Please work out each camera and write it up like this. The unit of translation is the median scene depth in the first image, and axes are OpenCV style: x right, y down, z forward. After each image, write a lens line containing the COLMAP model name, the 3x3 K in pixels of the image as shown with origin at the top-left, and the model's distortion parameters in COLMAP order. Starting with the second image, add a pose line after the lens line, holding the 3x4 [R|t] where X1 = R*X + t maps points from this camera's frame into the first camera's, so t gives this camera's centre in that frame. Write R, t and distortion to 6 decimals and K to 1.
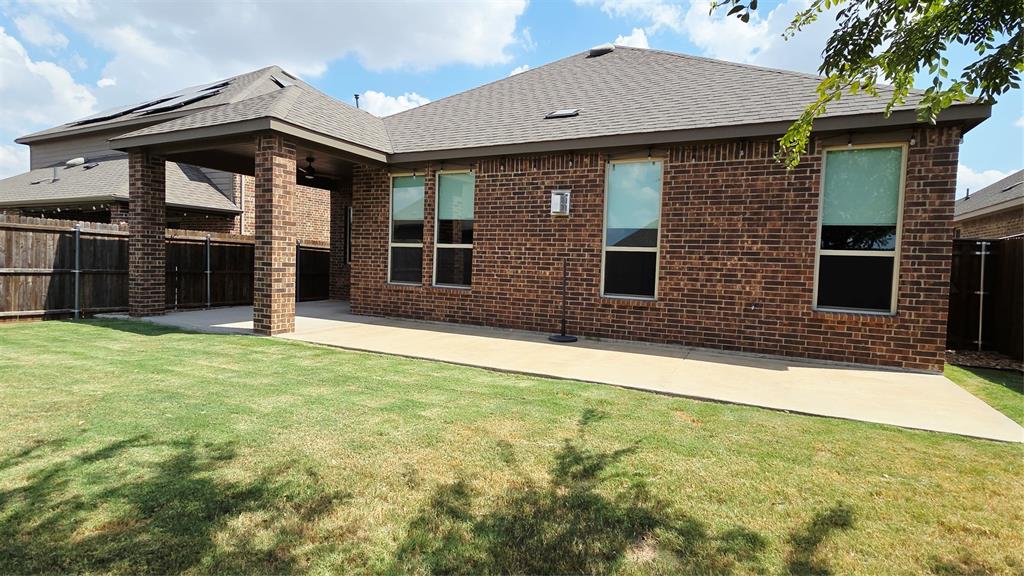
lens RADIAL K [[498.7, 0, 524.6], [0, 498.7, 280.3], [0, 0, 1]] dist [0.013064, -0.004007]
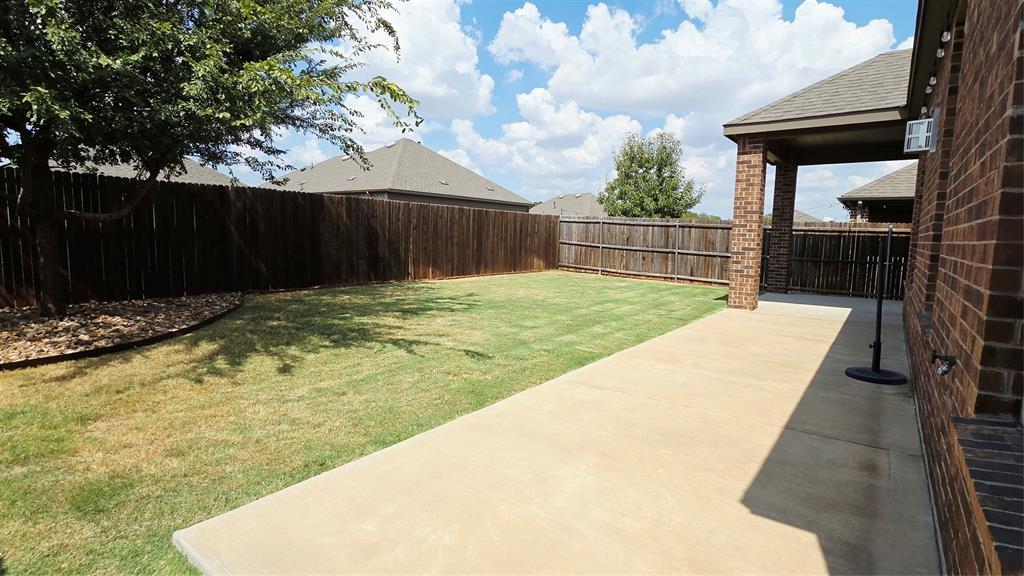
lens RADIAL K [[498.7, 0, 515.9], [0, 498.7, 278.4], [0, 0, 1]] dist [0.013064, -0.004007]
pose [[-0.195465, 0.052745, -0.979291, 0.637691], [-0.069515, 0.995296, 0.067482, -0.004557], [0.978244, 0.081266, -0.190879, 0.618729]]
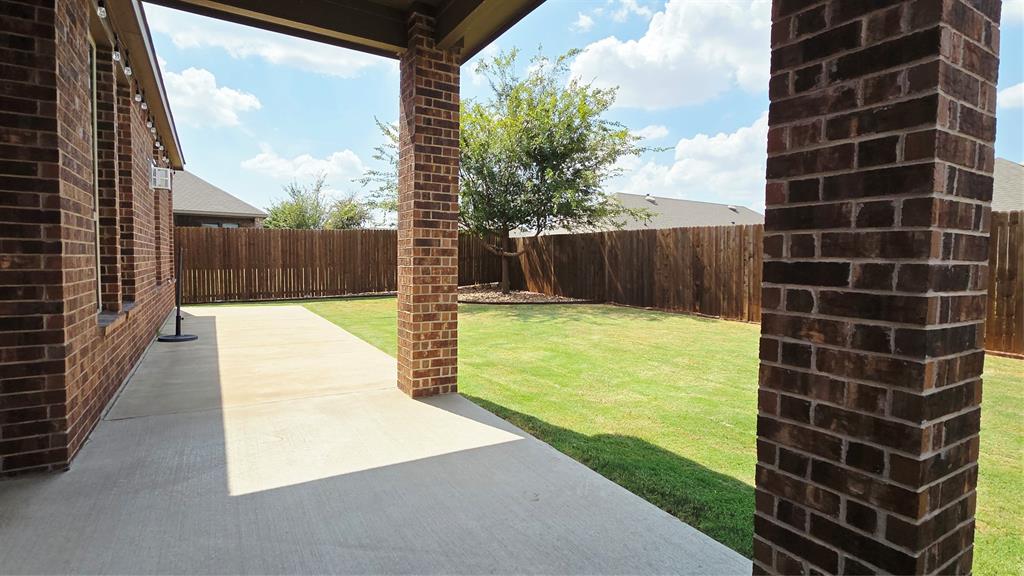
lens RADIAL K [[498.7, 0, 519.4], [0, 498.7, 284.8], [0, 0, 1]] dist [0.013064, -0.004007]
pose [[-0.849345, -0.071254, 0.523007, -0.796954], [-0.020727, 0.994585, 0.101841, -0.068436], [-0.527431, 0.075657, -0.846222, 1.278902]]
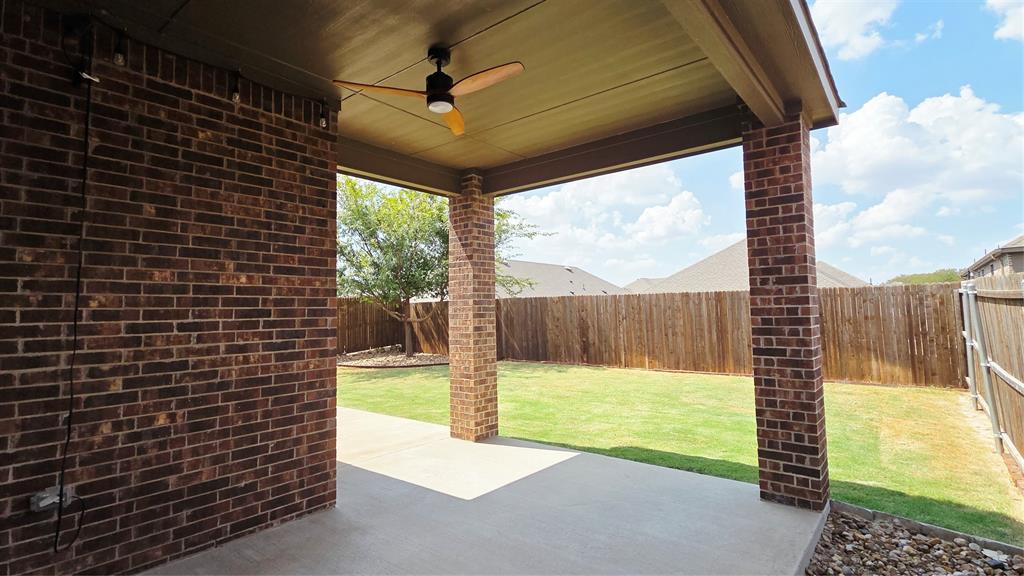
lens RADIAL K [[498.7, 0, 526.1], [0, 498.7, 282.9], [0, 0, 1]] dist [0.013064, -0.004007]
pose [[-0.979508, -0.003631, 0.201374, -0.664361], [-0.006504, 0.999886, -0.013607, -0.112307], [-0.201302, -0.014637, -0.979420, 1.577393]]
